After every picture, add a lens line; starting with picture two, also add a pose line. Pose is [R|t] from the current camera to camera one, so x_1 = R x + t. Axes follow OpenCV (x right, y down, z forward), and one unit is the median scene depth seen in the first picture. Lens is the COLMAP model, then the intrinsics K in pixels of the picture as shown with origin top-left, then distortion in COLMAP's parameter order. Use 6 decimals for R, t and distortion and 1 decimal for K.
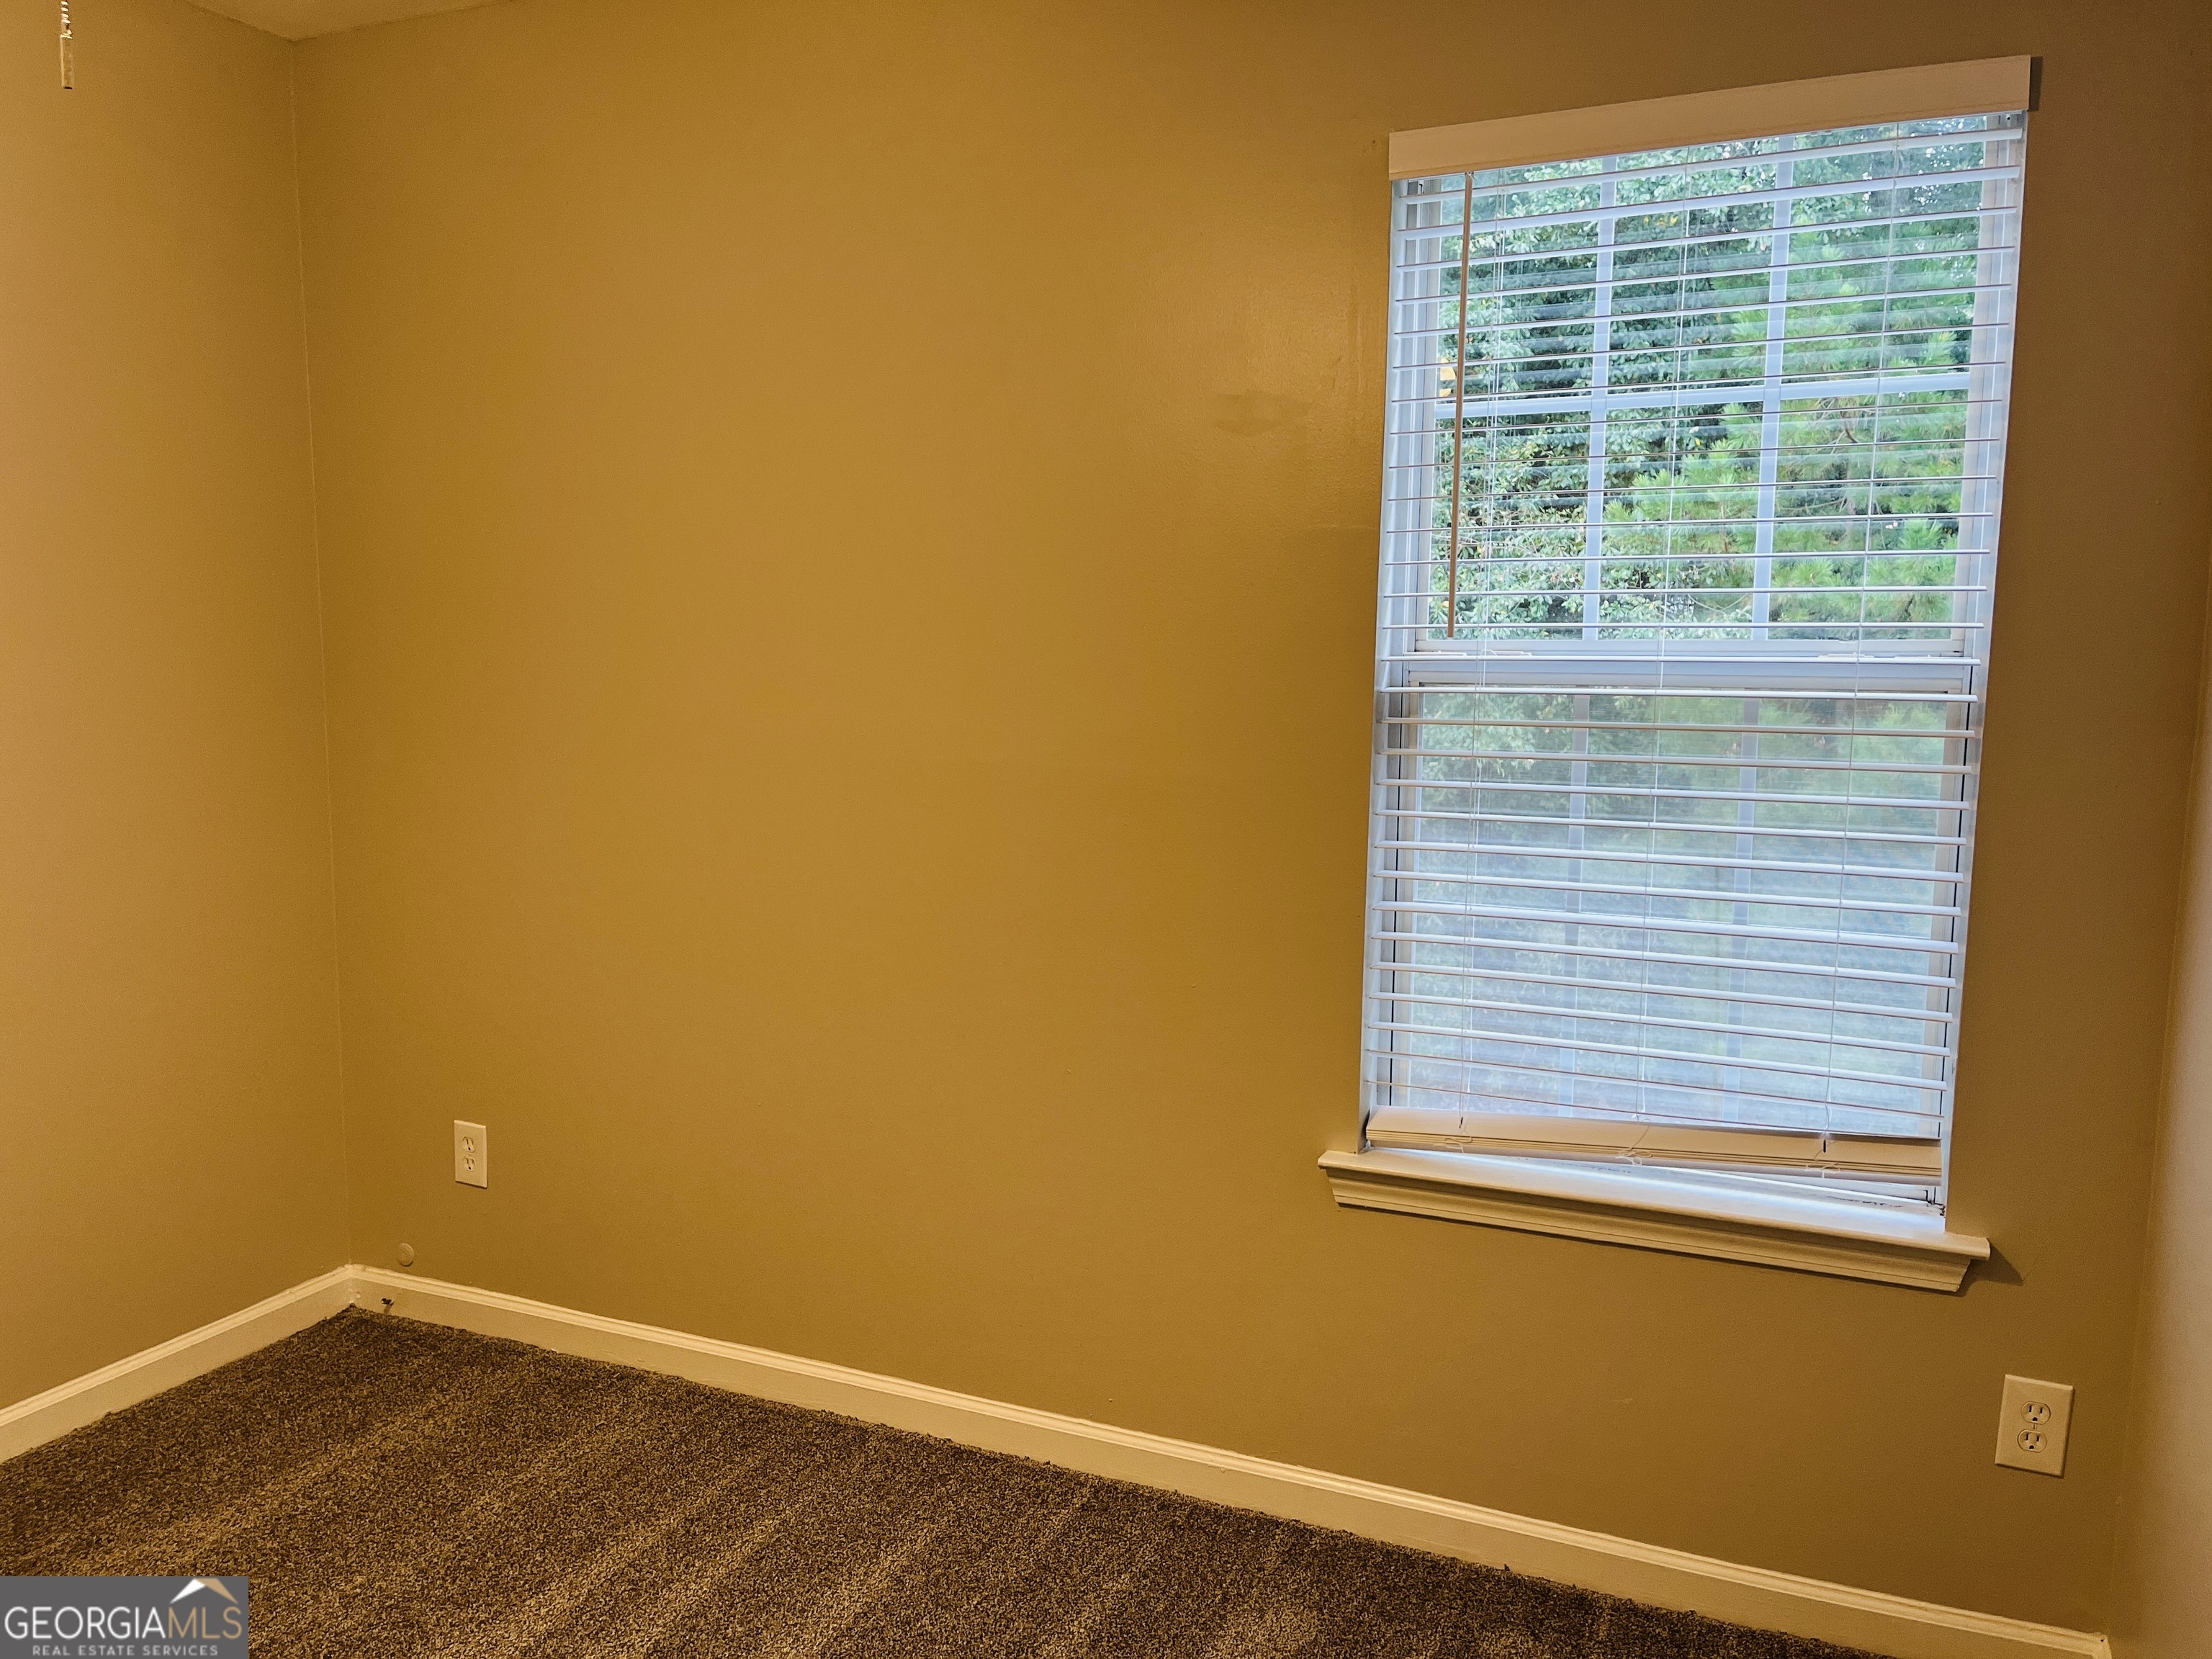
lens RADIAL K [[1686.1, 0, 1109.1], [0, 1686.1, 818.7], [0, 0, 1]] dist [0.079489, -0.114848]
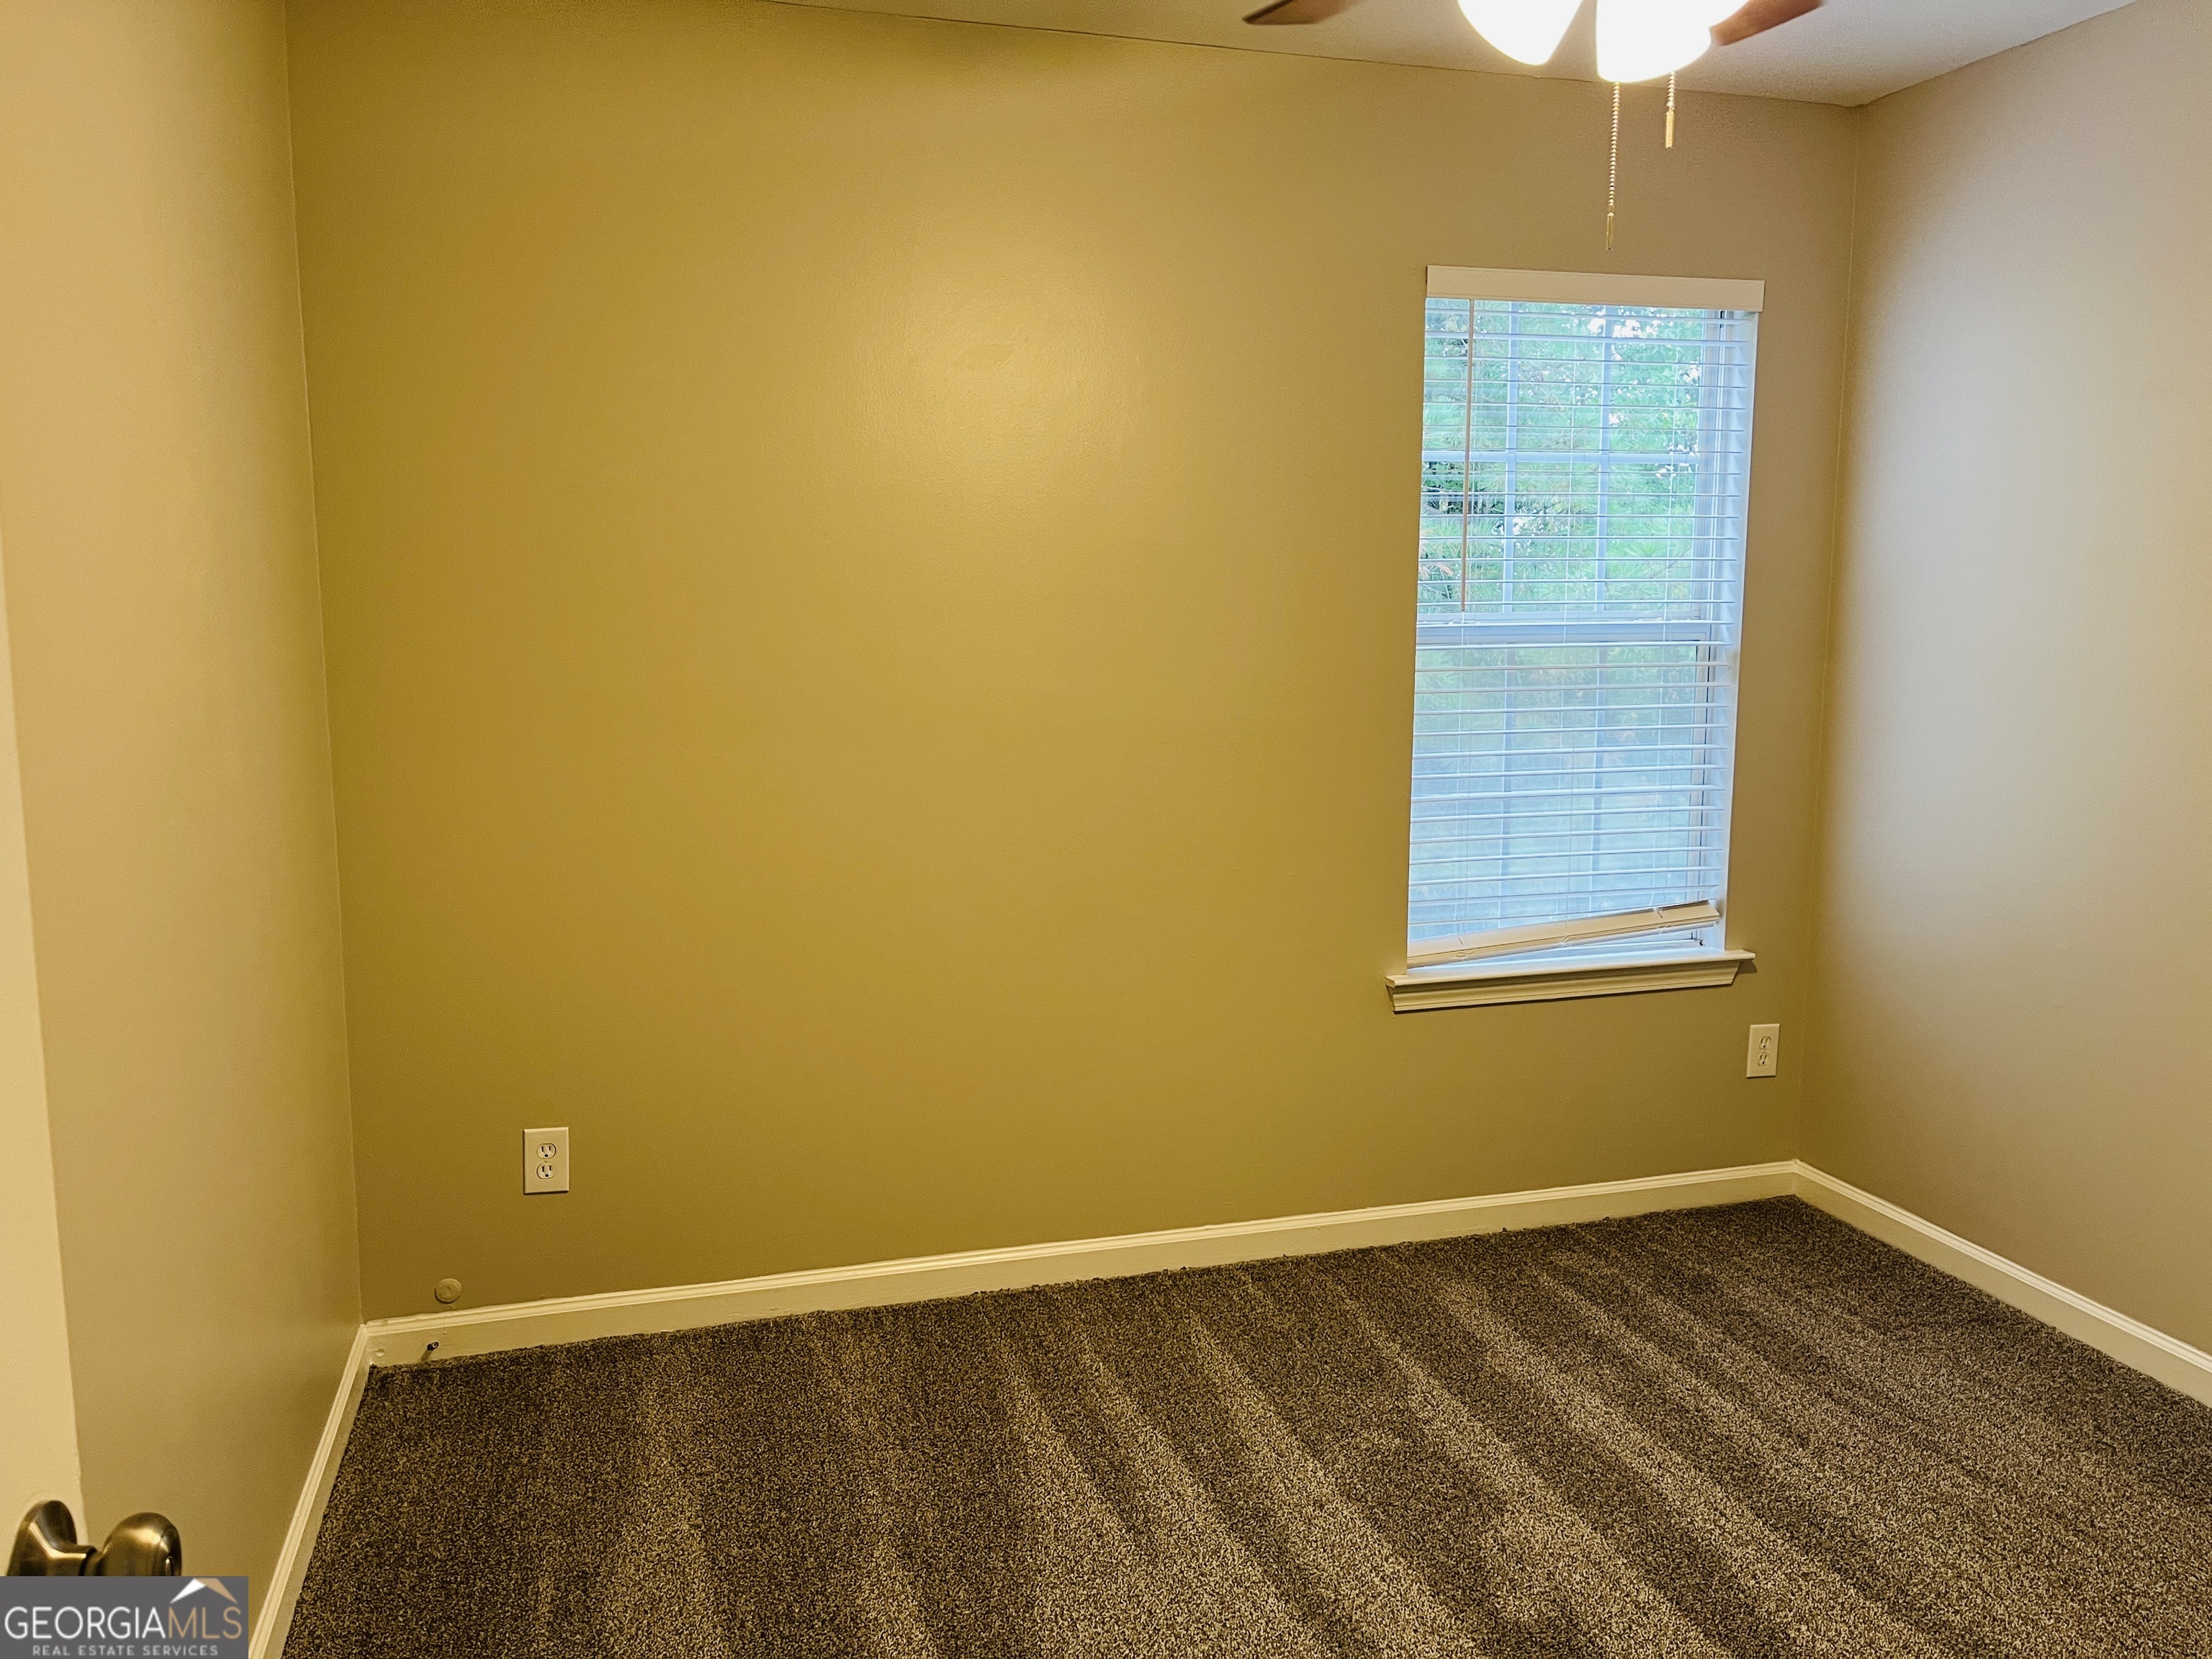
lens RADIAL K [[1686.1, 0, 1109.1], [0, 1686.1, 818.7], [0, 0, 1]] dist [0.079489, -0.114848]
pose [[0.757396, -0.090534, 0.646648, -1.004117], [0.079677, 0.995755, 0.046087, -0.019788], [-0.648076, 0.016617, 0.761395, 0.079786]]
